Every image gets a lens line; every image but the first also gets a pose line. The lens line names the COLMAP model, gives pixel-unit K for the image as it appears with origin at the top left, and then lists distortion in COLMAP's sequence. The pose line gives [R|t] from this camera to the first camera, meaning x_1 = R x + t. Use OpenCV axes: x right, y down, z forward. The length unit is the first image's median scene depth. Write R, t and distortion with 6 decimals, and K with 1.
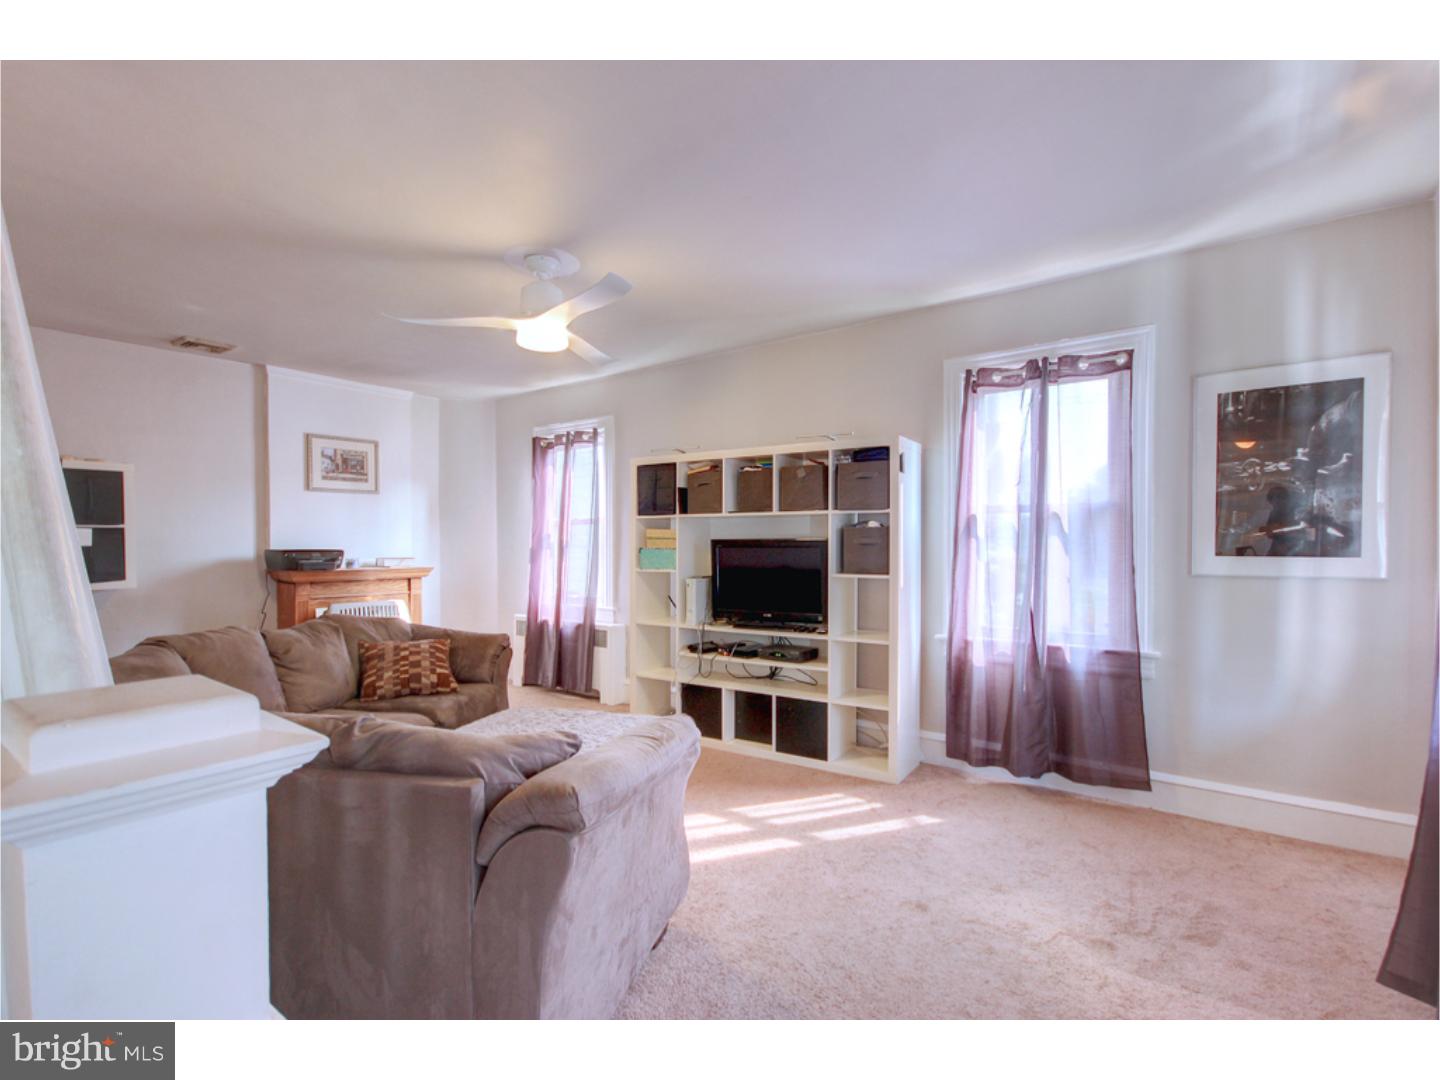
lens RADIAL K [[704.1, 0, 734.6], [0, 704.1, 554.2], [0, 0, 1]] dist [0.005929, -0.000581]
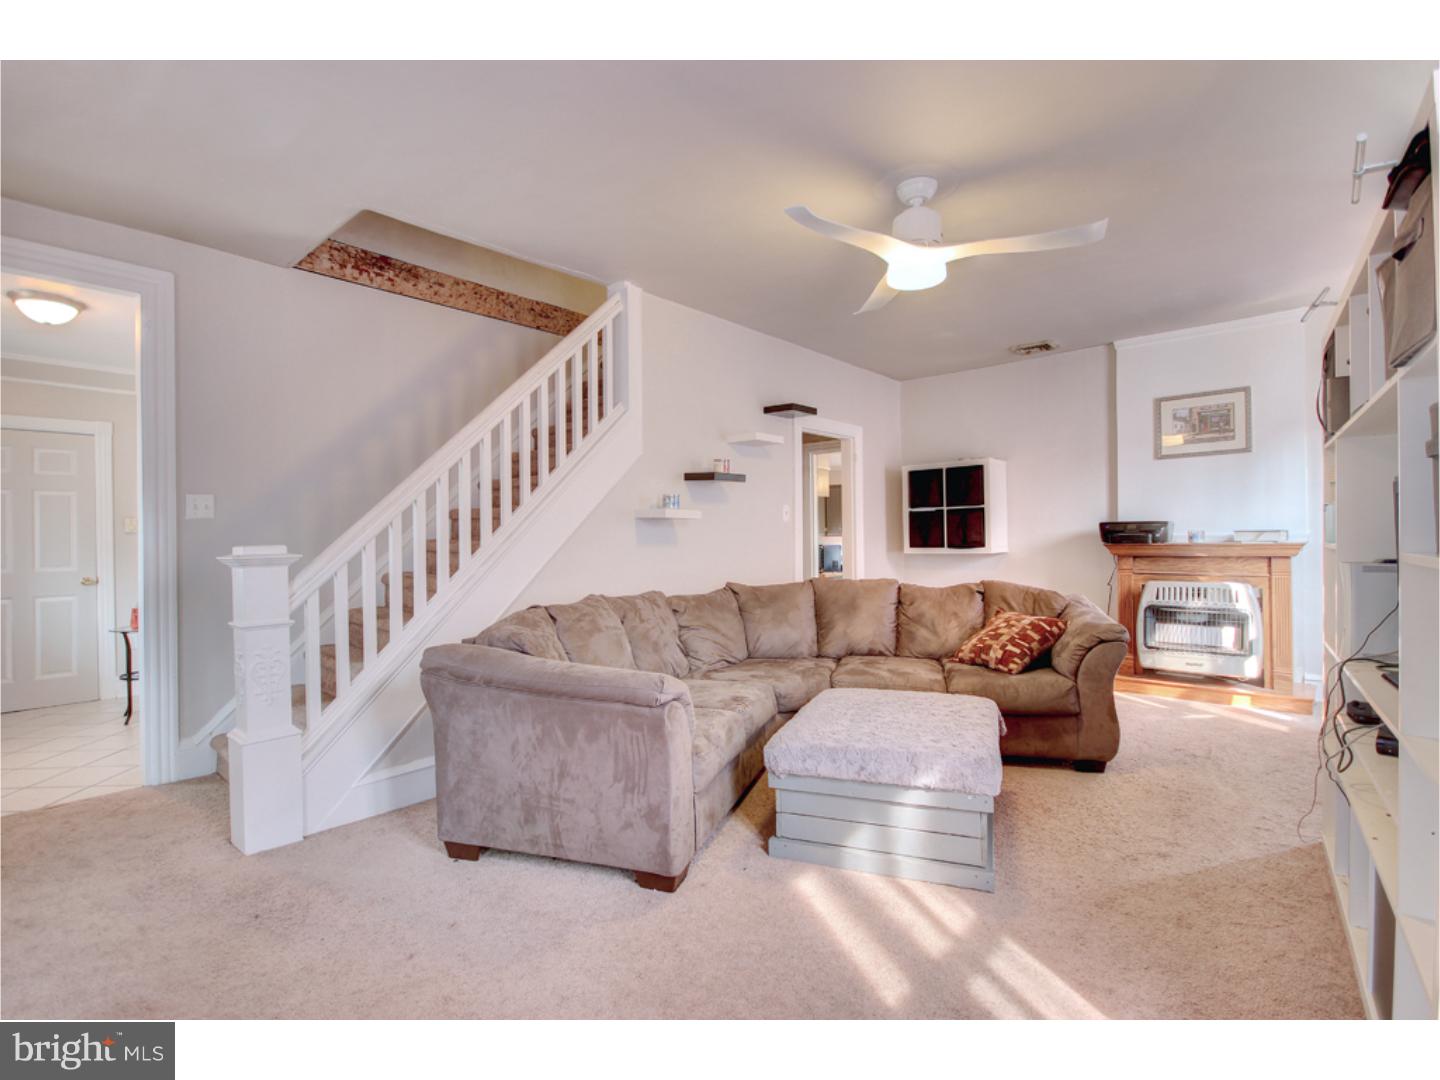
lens RADIAL K [[704.1, 0, 717.6], [0, 704.1, 536.7], [0, 0, 1]] dist [0.005929, -0.000581]
pose [[-0.128960, 0.001316, -0.991649, 0.397692], [-0.004241, 0.999989, 0.001879, 0.013676], [0.991641, 0.004447, -0.128953, 0.535034]]
